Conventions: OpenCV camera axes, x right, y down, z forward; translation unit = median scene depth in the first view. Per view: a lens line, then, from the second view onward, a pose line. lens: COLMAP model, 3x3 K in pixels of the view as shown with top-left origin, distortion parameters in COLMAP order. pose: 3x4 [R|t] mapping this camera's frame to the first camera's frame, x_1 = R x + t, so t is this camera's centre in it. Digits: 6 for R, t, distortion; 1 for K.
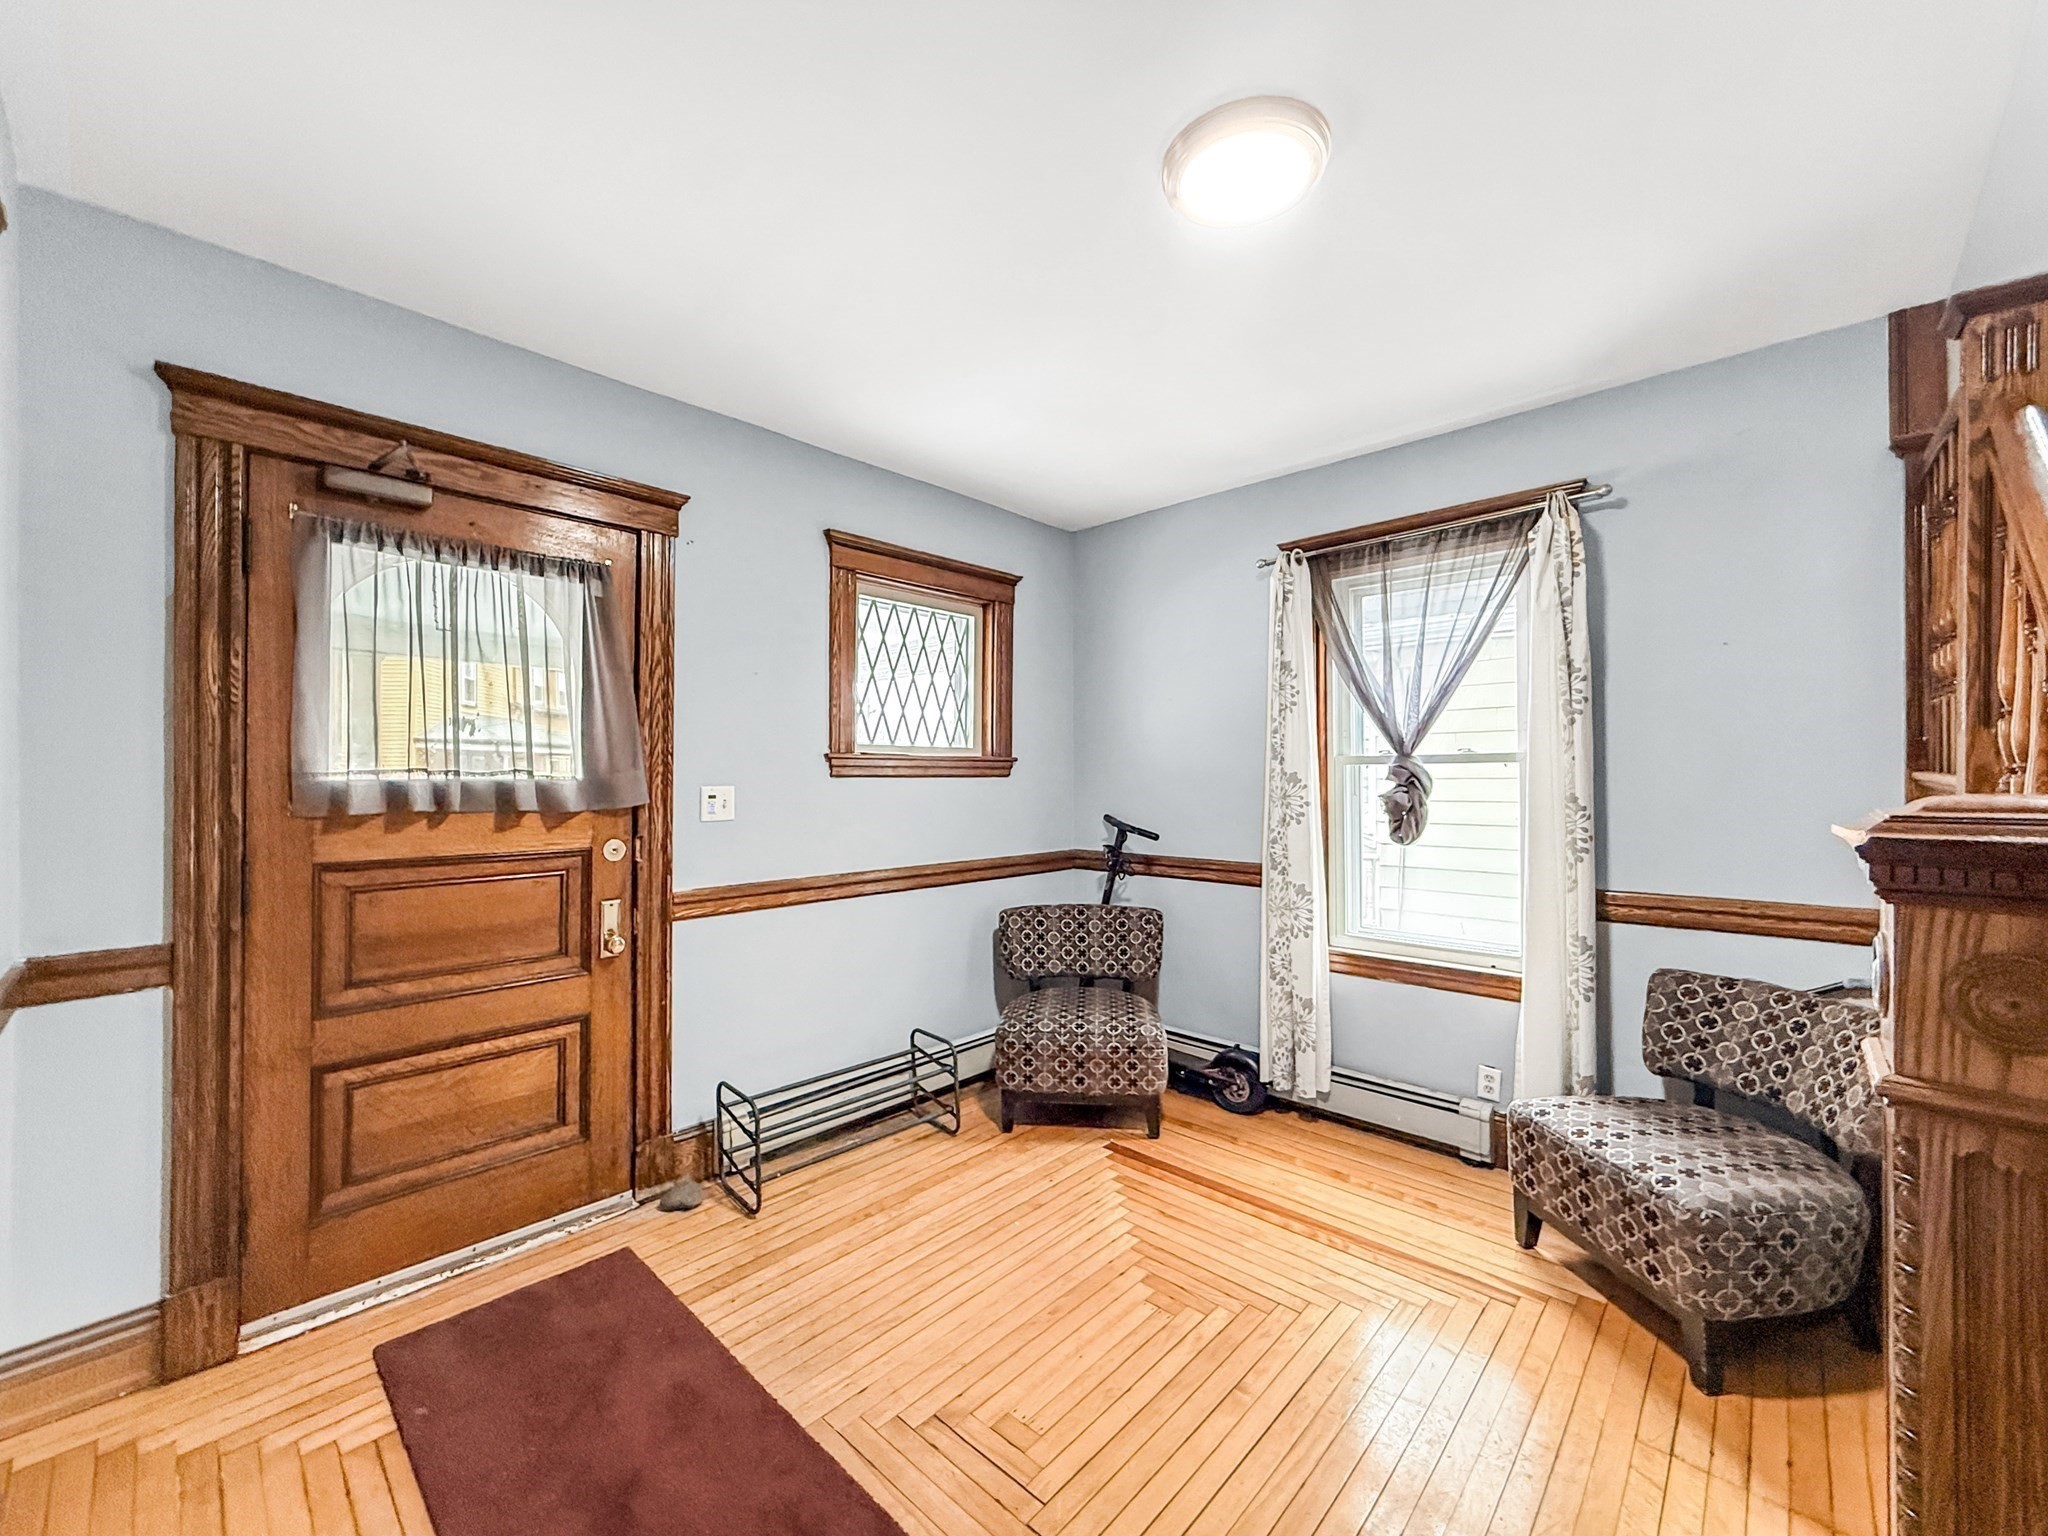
lens RADIAL K [[829.3, 0, 1015.9], [0, 829.3, 761.8], [0, 0, 1]] dist [-0.001195, -0.000226]
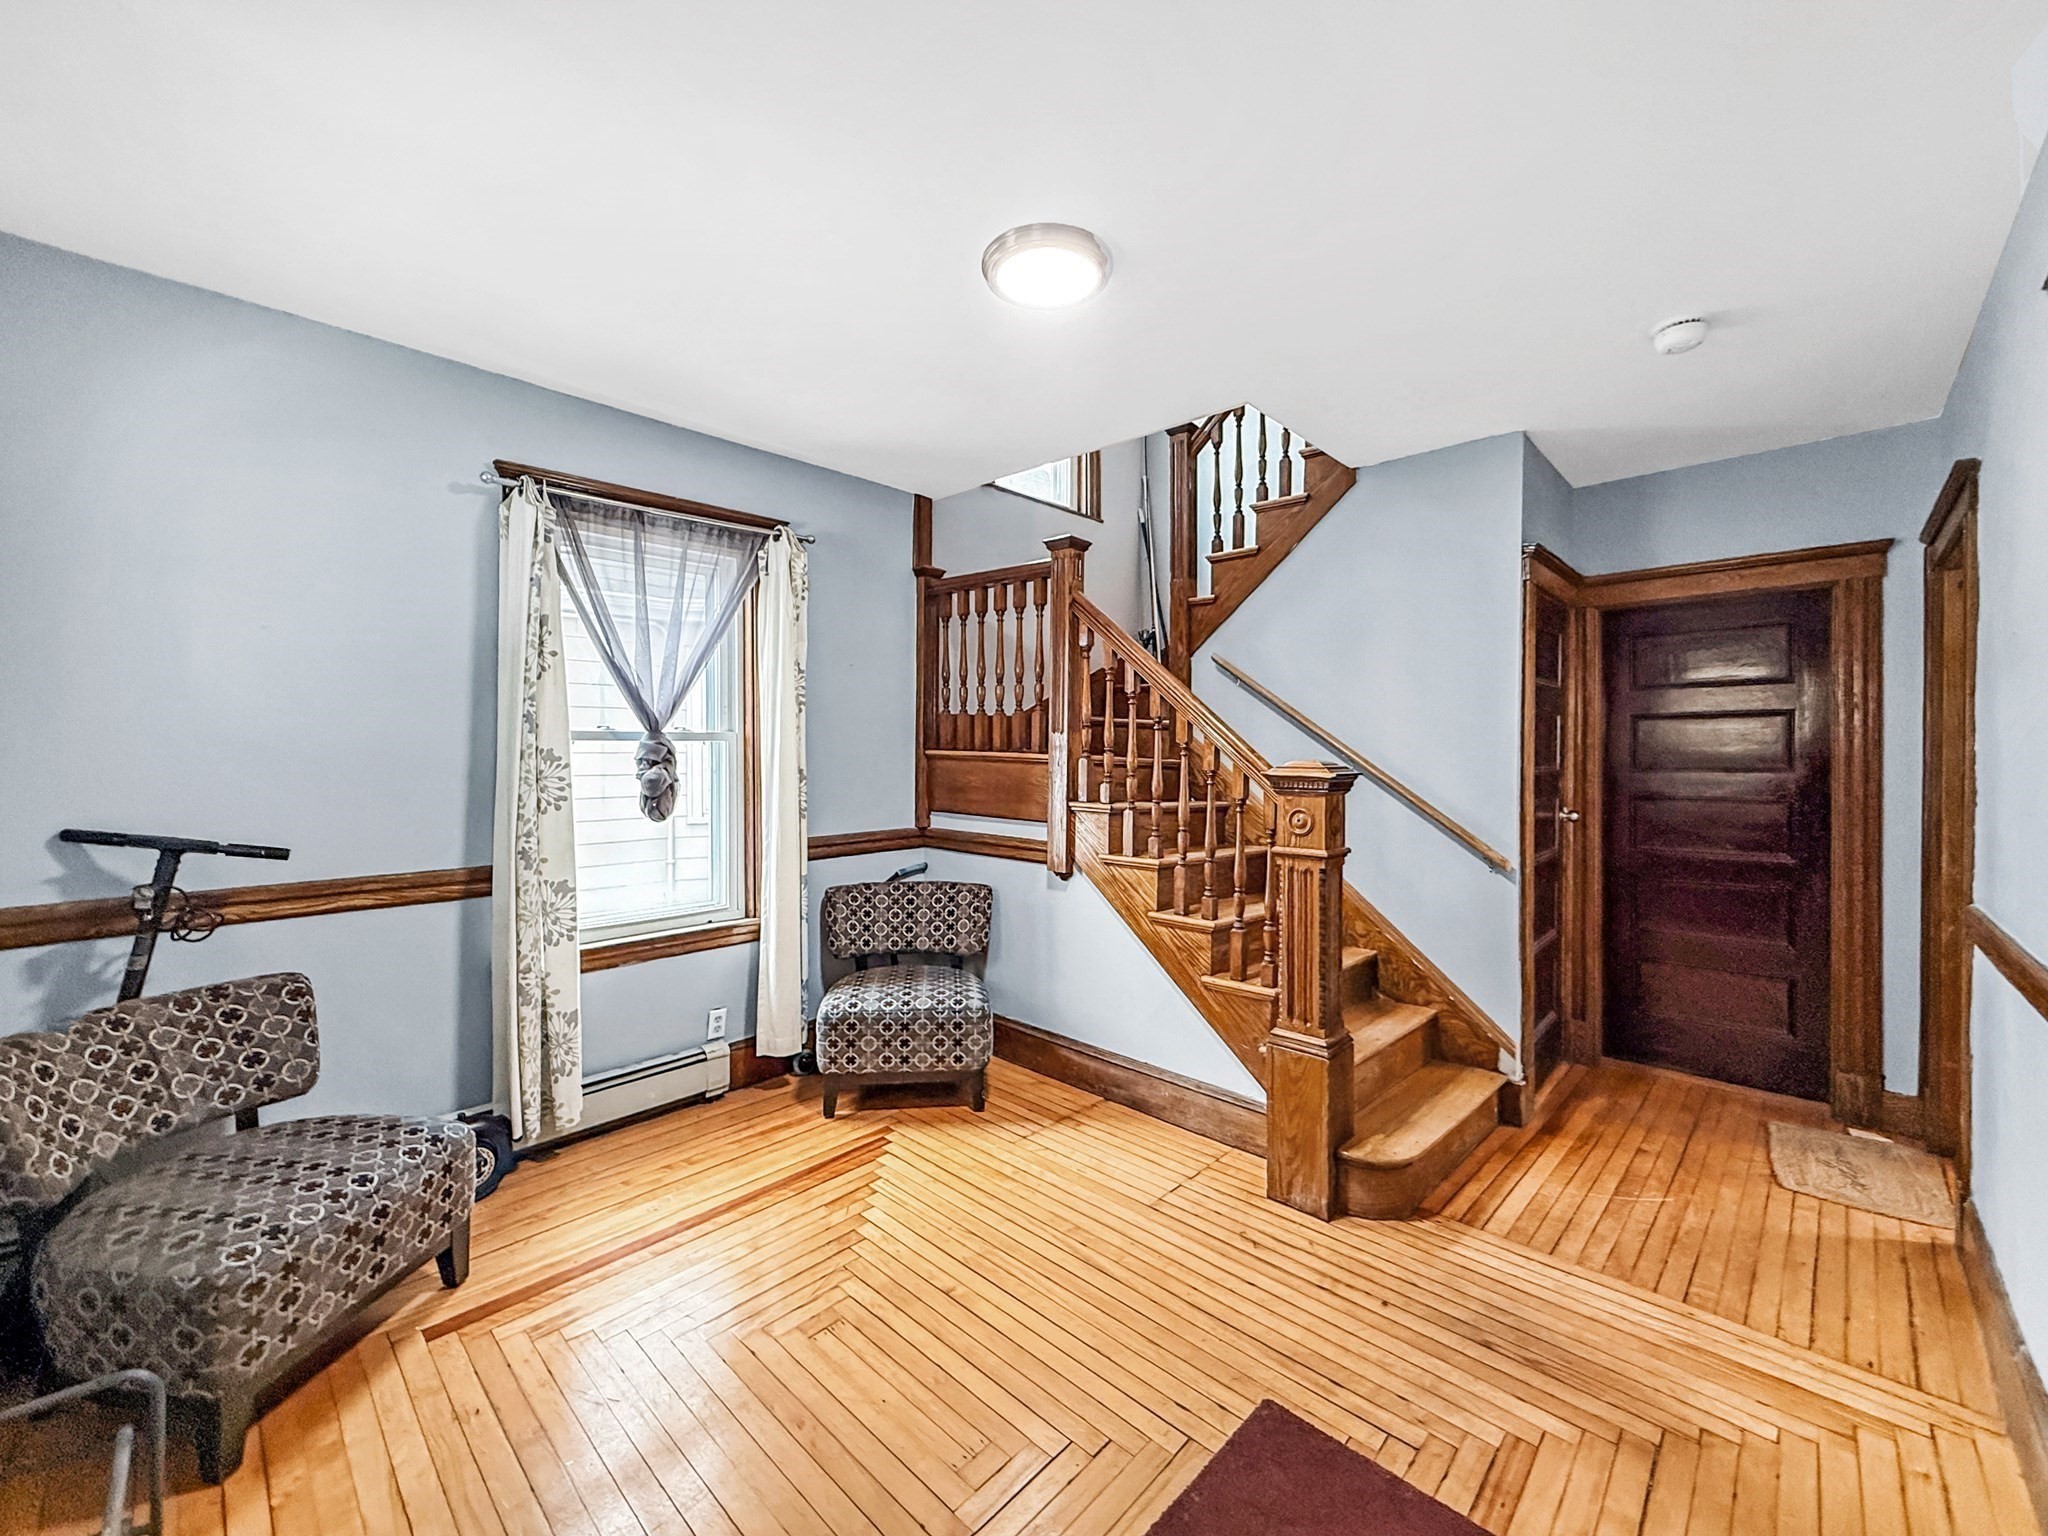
lens RADIAL K [[808.0, 0, 1024.0], [0, 808.0, 768.0], [0, 0, 1]] dist [0.047166, 0.000116]
pose [[0.021392, -0.010187, 0.999719, -0.512494], [-0.007941, 0.999915, 0.010359, 0.021154], [-0.999740, -0.008160, 0.021309, 0.536999]]
